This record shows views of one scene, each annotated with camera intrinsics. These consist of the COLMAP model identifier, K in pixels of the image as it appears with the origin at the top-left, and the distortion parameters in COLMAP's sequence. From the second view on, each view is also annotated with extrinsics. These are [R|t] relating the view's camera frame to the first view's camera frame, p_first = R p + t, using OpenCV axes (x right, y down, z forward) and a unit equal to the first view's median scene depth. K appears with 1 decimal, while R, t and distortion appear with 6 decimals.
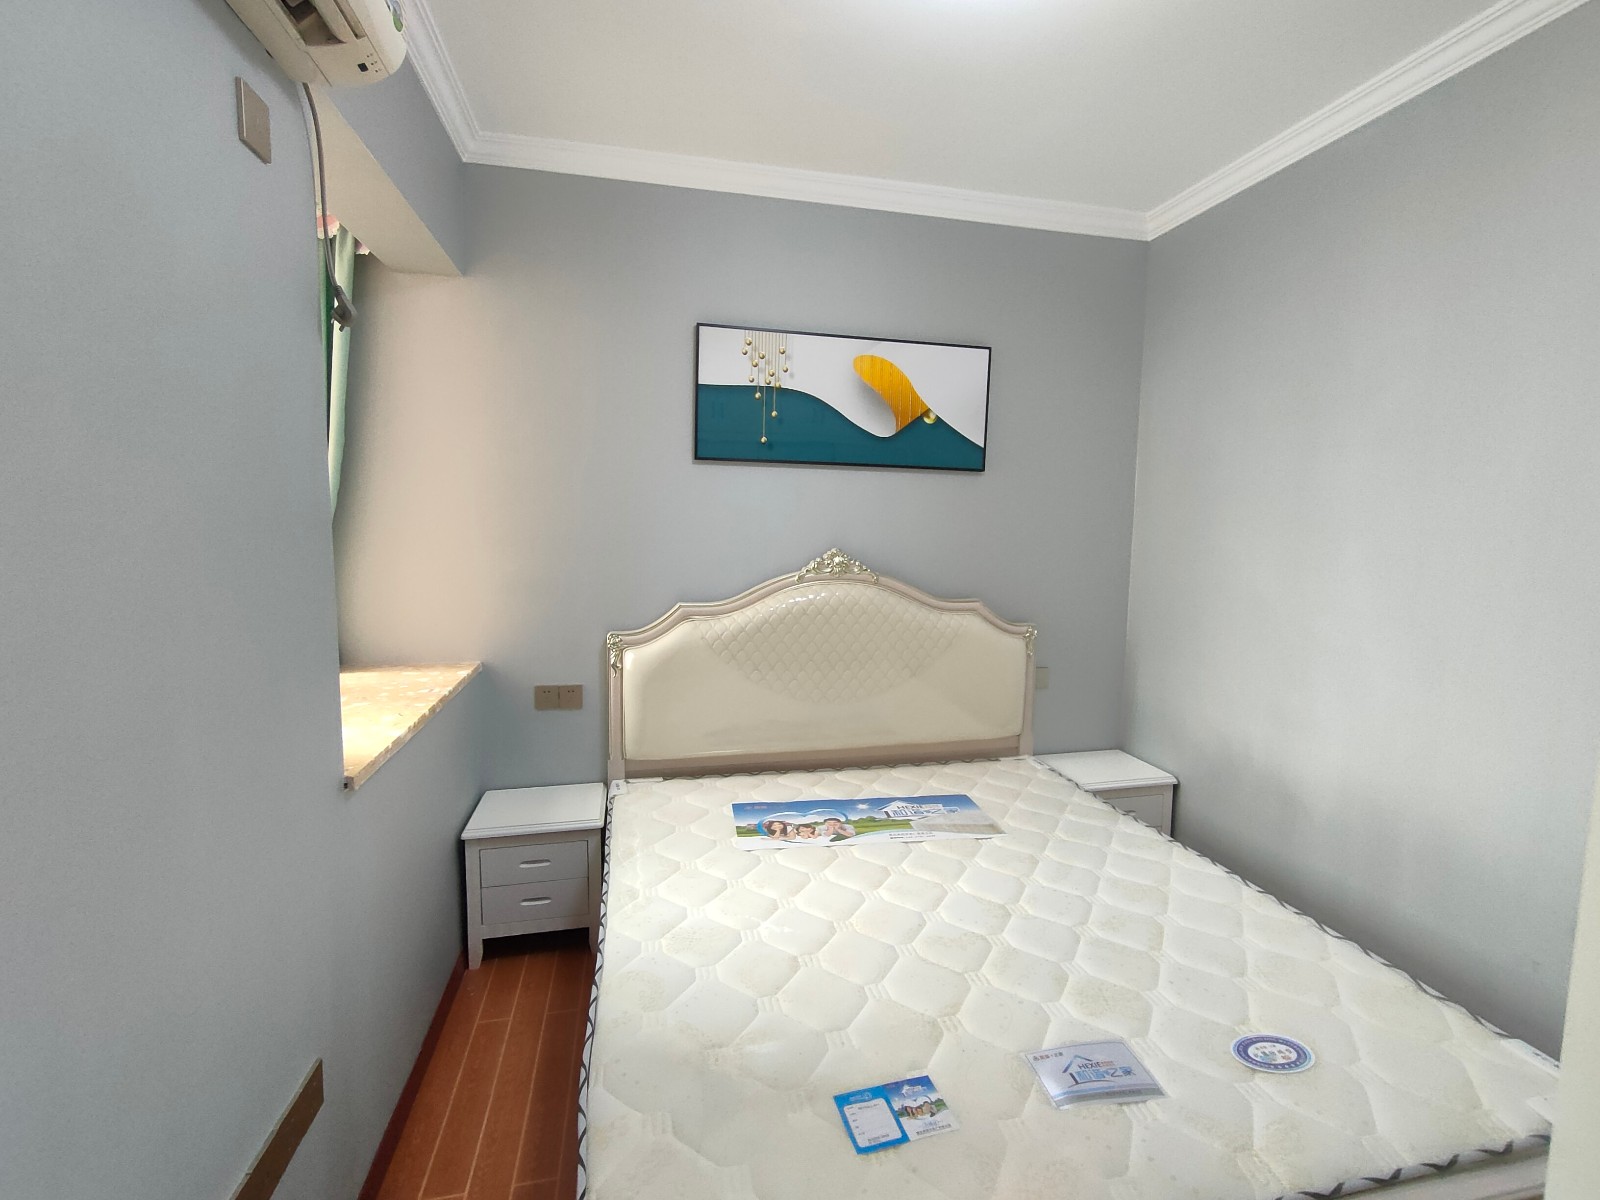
lens RADIAL K [[742.0, 0, 802.8], [0, 742.0, 600.0], [0, 0, 1]] dist [0.002411, -0.000140]
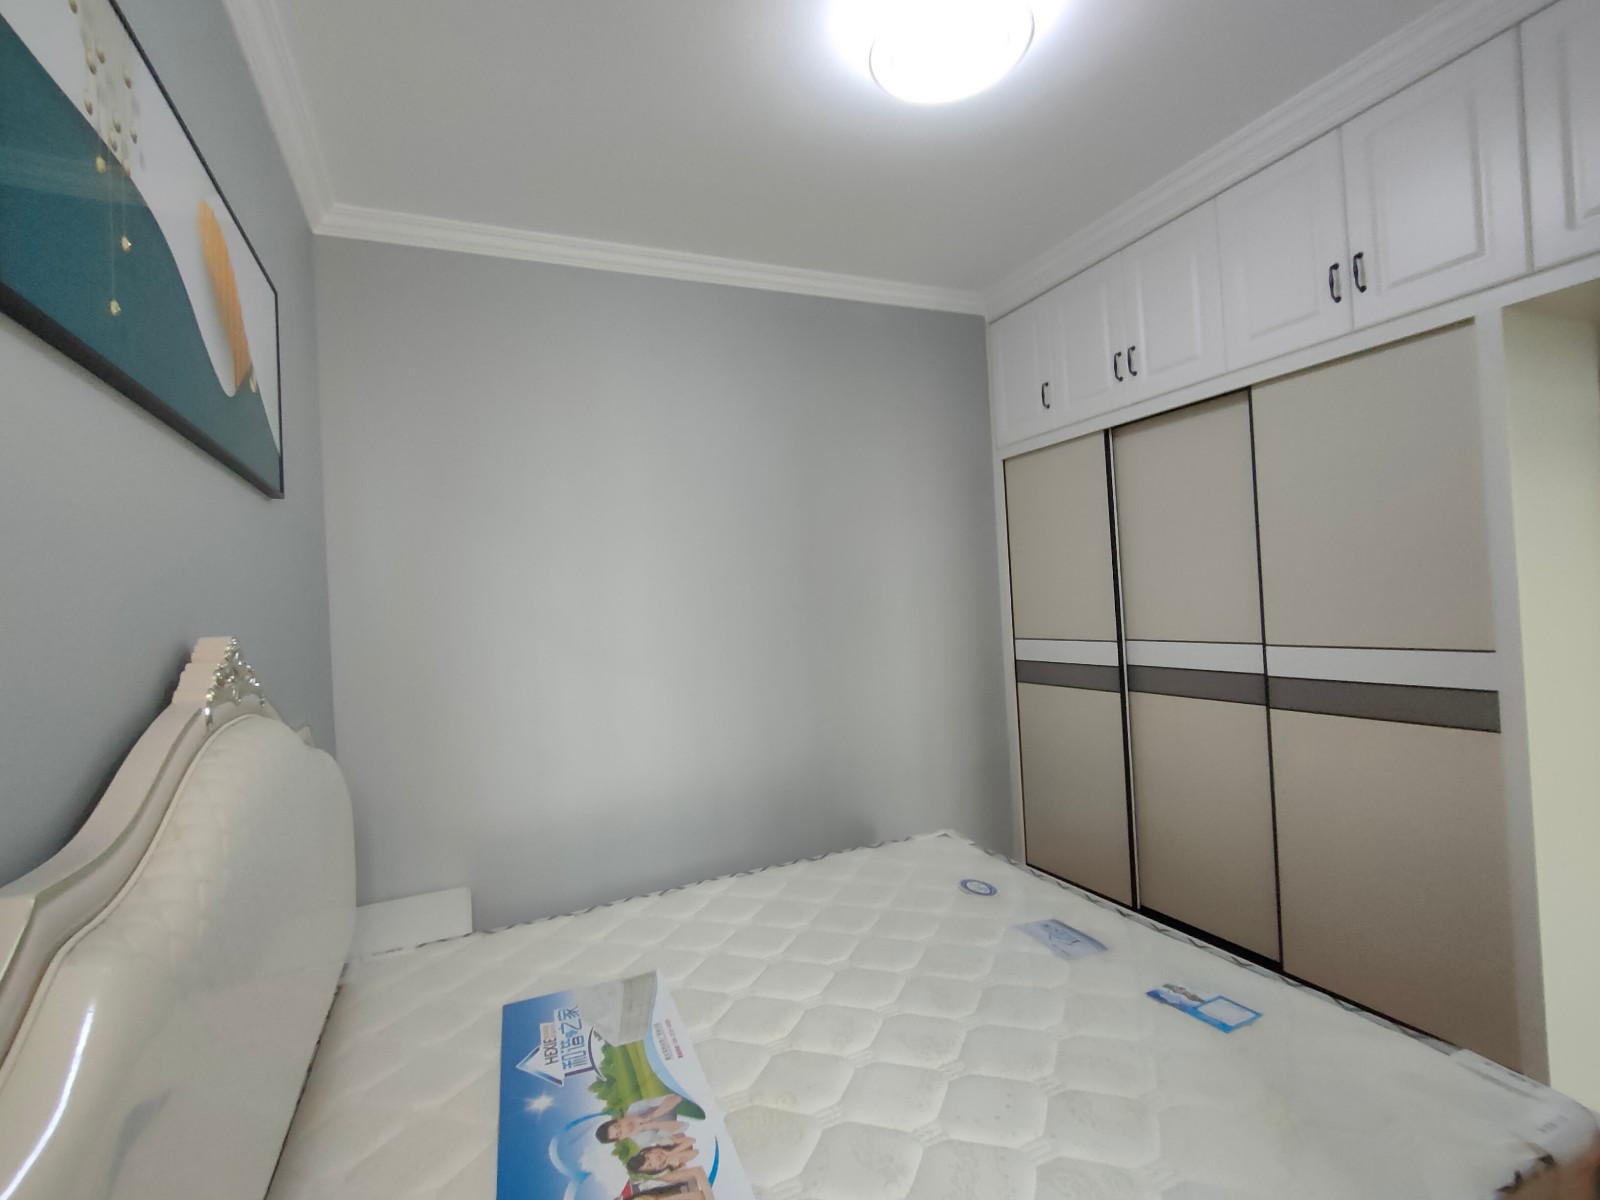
lens RADIAL K [[742.0, 0, 799.2], [0, 742.0, 596.2], [0, 0, 1]] dist [0.002411, -0.000140]
pose [[-0.199966, 0.005526, 0.979787, -0.503196], [0.150948, 0.988220, 0.025233, -0.064590], [-0.968105, 0.152943, -0.198445, 0.932486]]
